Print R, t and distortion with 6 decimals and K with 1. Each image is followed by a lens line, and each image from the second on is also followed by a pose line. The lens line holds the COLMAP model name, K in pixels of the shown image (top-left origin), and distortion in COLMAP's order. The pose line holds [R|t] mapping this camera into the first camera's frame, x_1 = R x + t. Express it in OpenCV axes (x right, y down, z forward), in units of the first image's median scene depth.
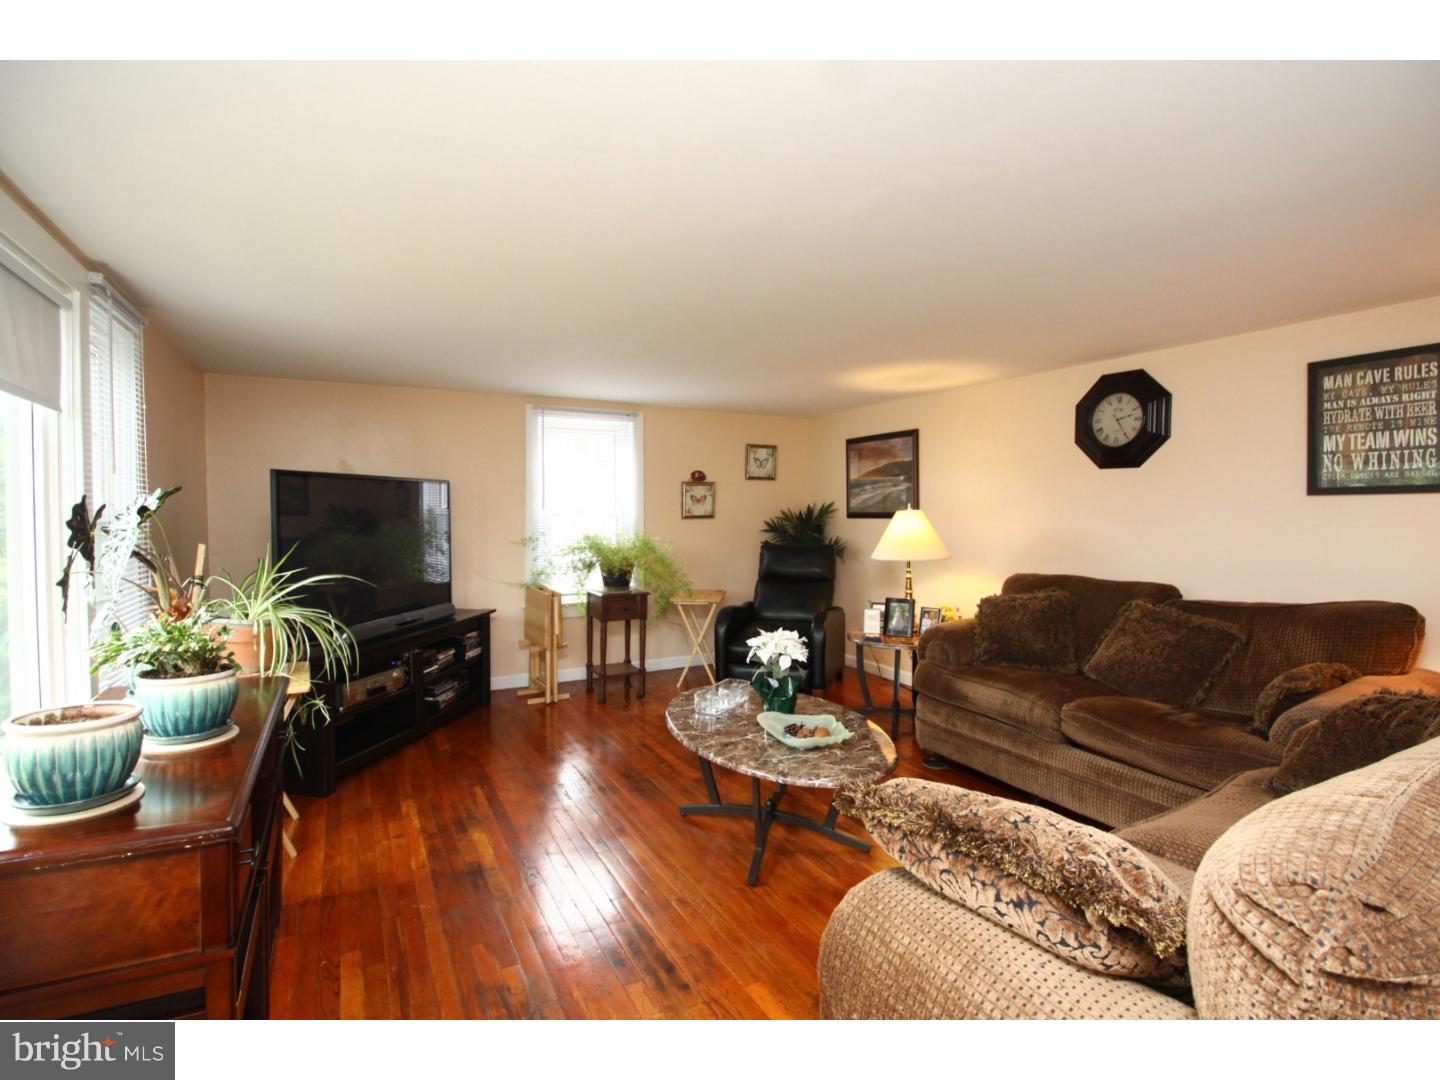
lens RADIAL K [[691.2, 0, 724.2], [0, 691.2, 537.4], [0, 0, 1]] dist [0.001111, -0.000612]
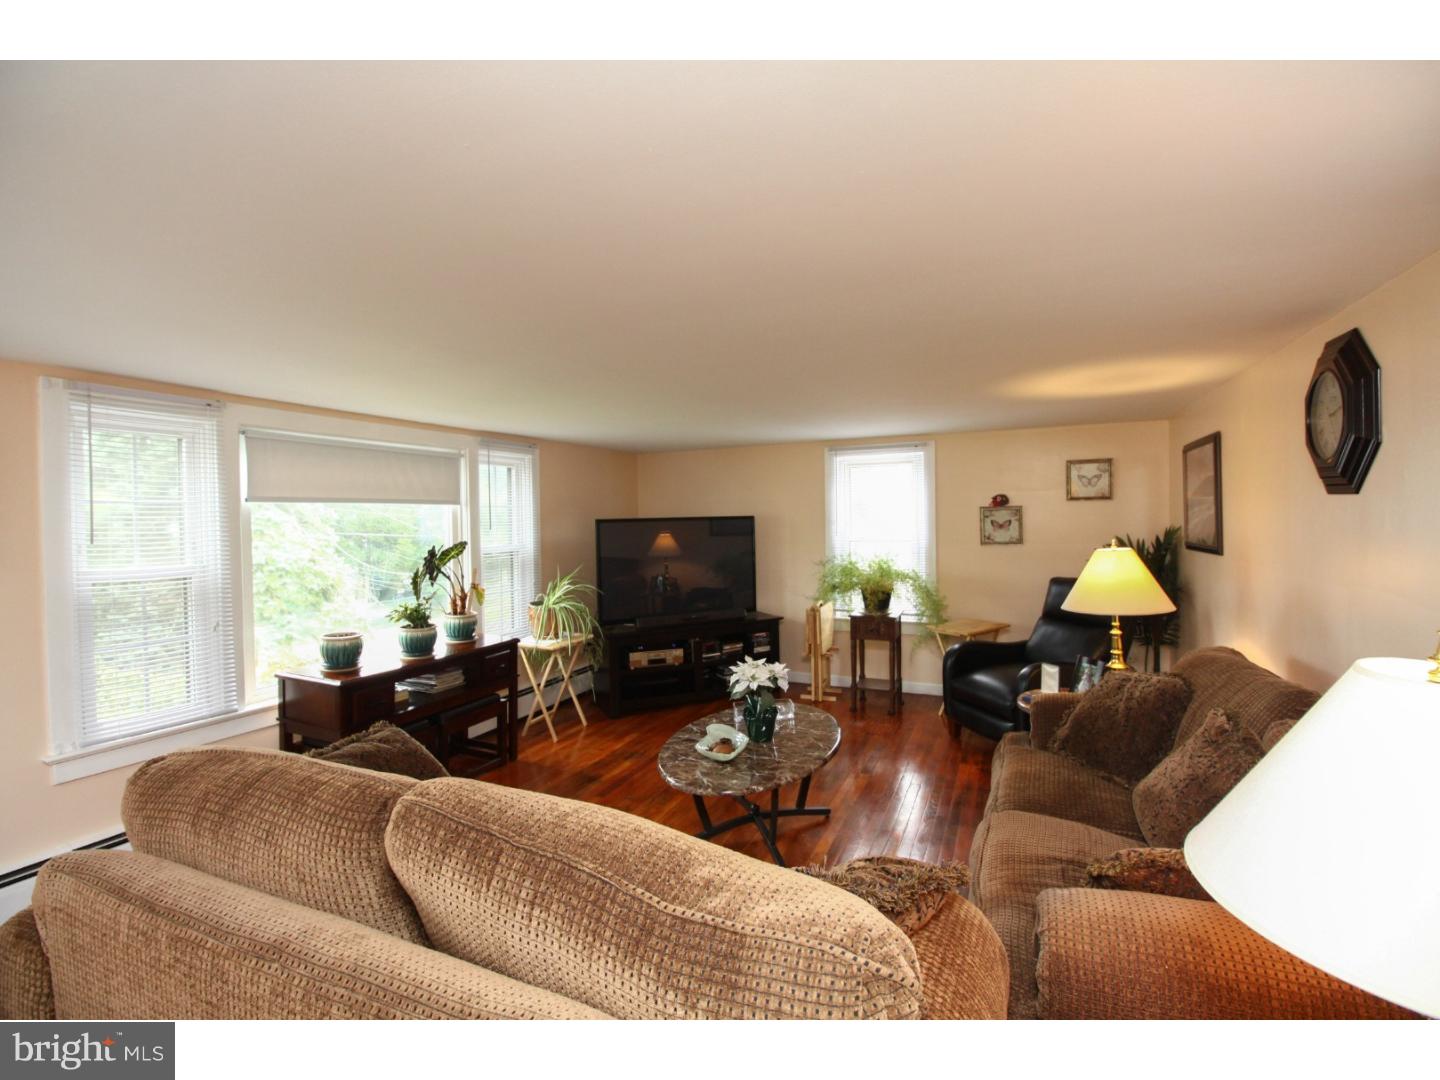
lens RADIAL K [[691.2, 0, 722.3], [0, 691.2, 529.8], [0, 0, 1]] dist [0.001111, -0.000612]
pose [[0.588269, 0.006510, -0.808639, 0.540712], [-0.013574, 0.999906, -0.001825, -0.044292], [0.808552, 0.012050, 0.588302, 0.149507]]
